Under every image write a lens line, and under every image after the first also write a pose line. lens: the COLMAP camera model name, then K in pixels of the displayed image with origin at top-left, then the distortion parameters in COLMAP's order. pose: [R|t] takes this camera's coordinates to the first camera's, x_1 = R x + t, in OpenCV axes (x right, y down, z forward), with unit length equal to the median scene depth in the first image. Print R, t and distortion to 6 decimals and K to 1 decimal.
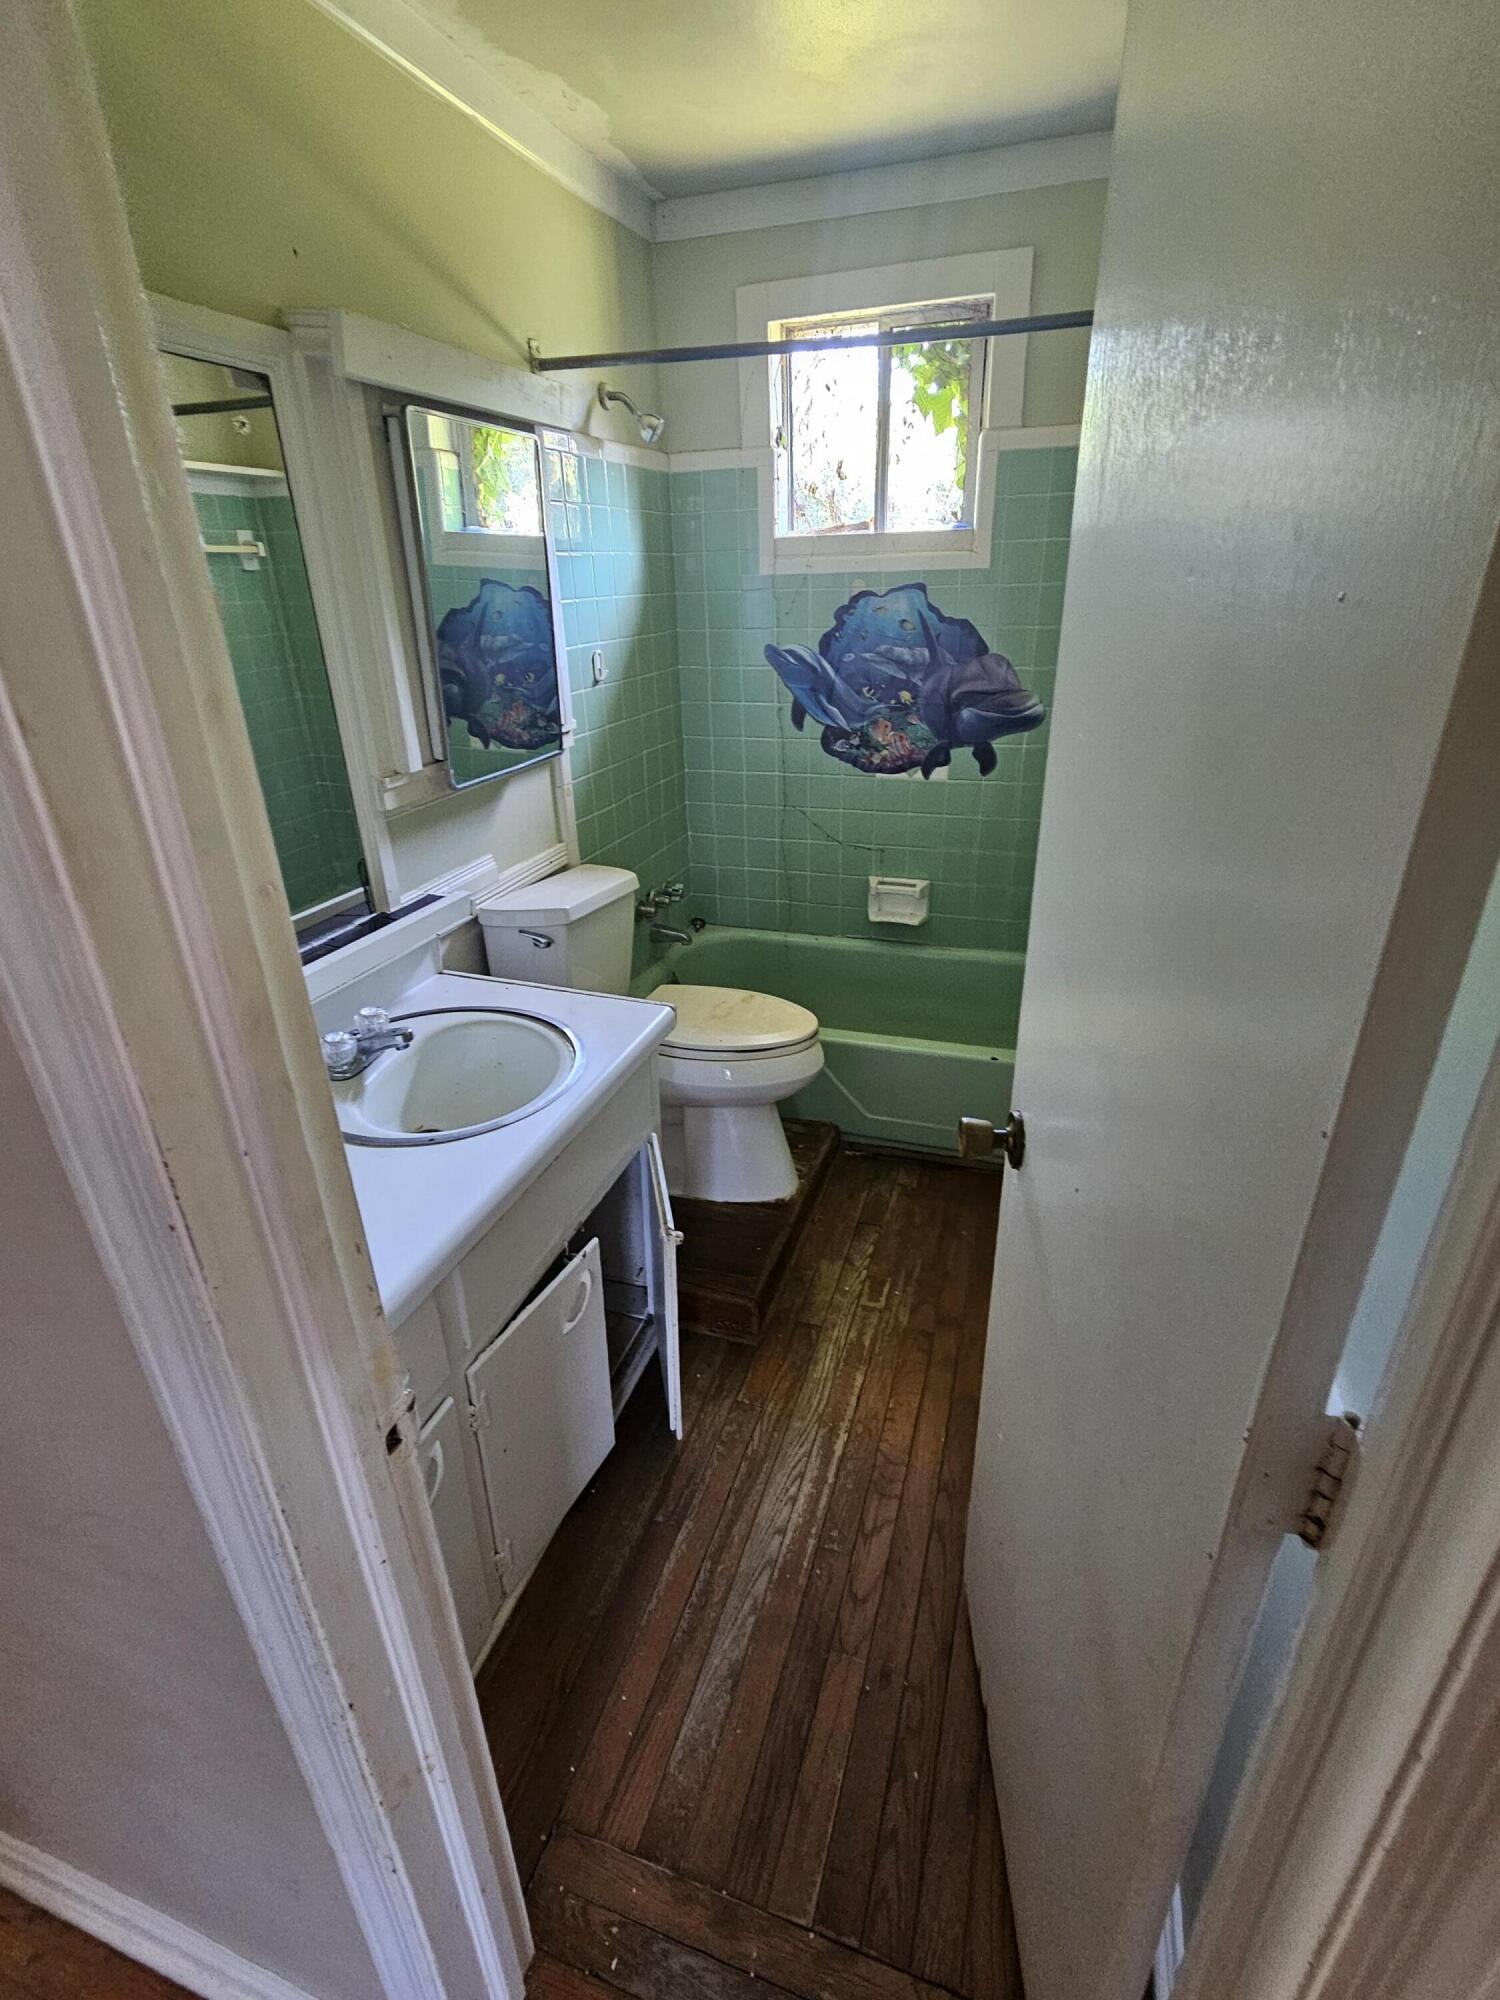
lens RADIAL K [[927.8, 0, 751.2], [0, 927.8, 993.4], [0, 0, 1]] dist [-0.002573, 0.000929]
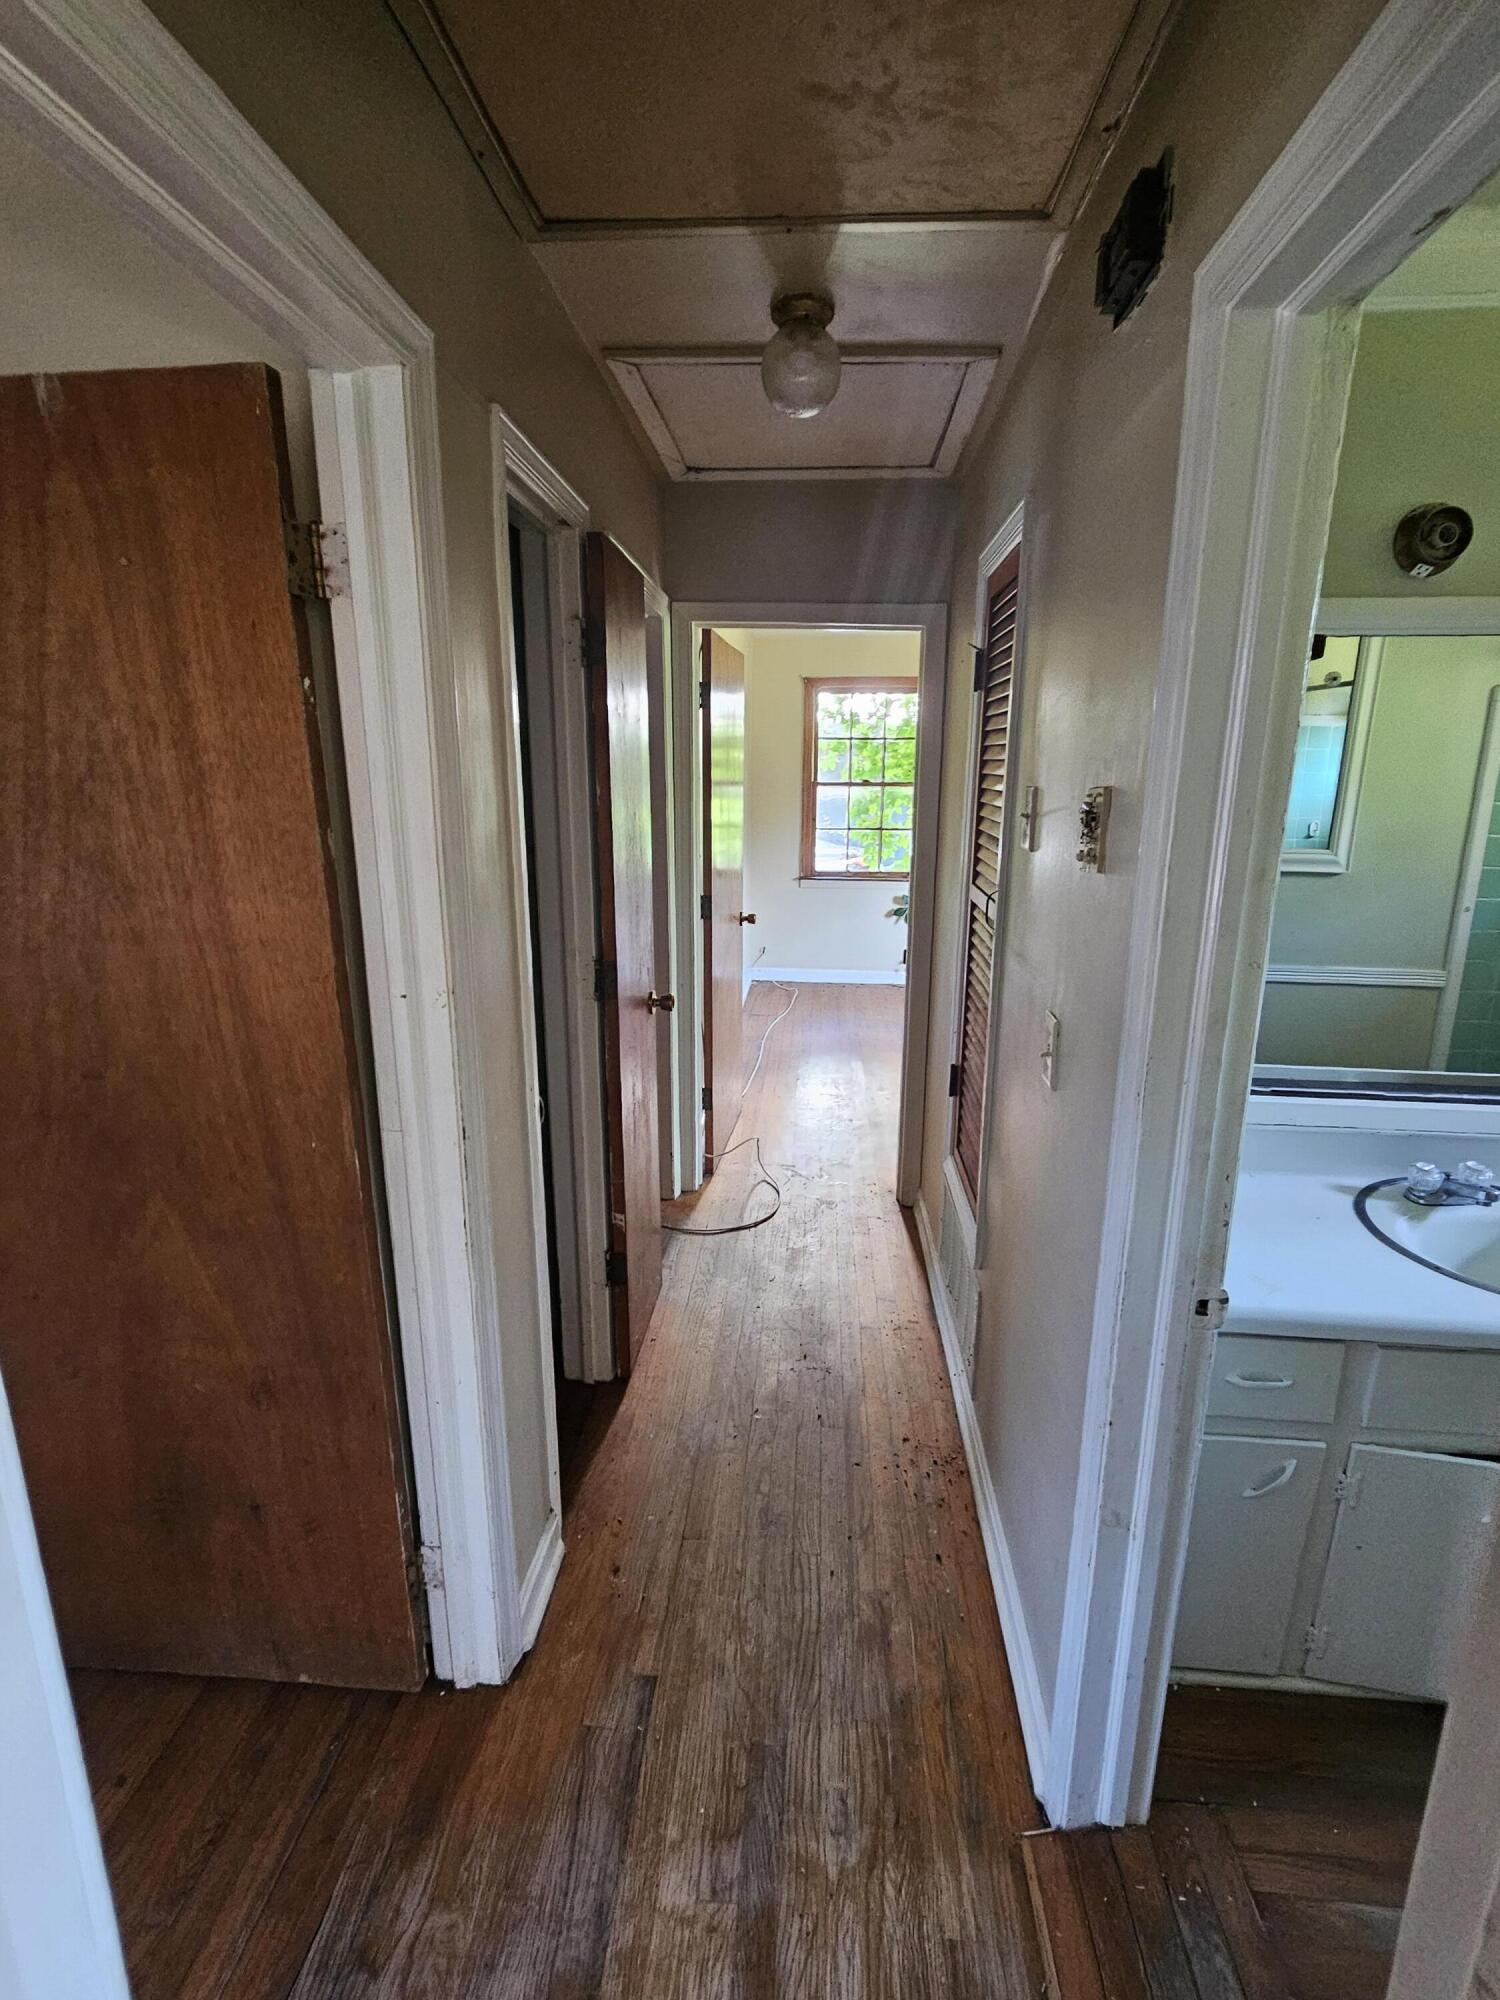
lens RADIAL K [[927.8, 0, 749.6], [0, 927.8, 1004.4], [0, 0, 1]] dist [-0.002573, 0.000929]
pose [[0.242678, 0.257463, -0.935318, 0.383144], [-0.405760, 0.902691, 0.143203, 0.041023], [0.881173, 0.344762, 0.323532, -0.198565]]
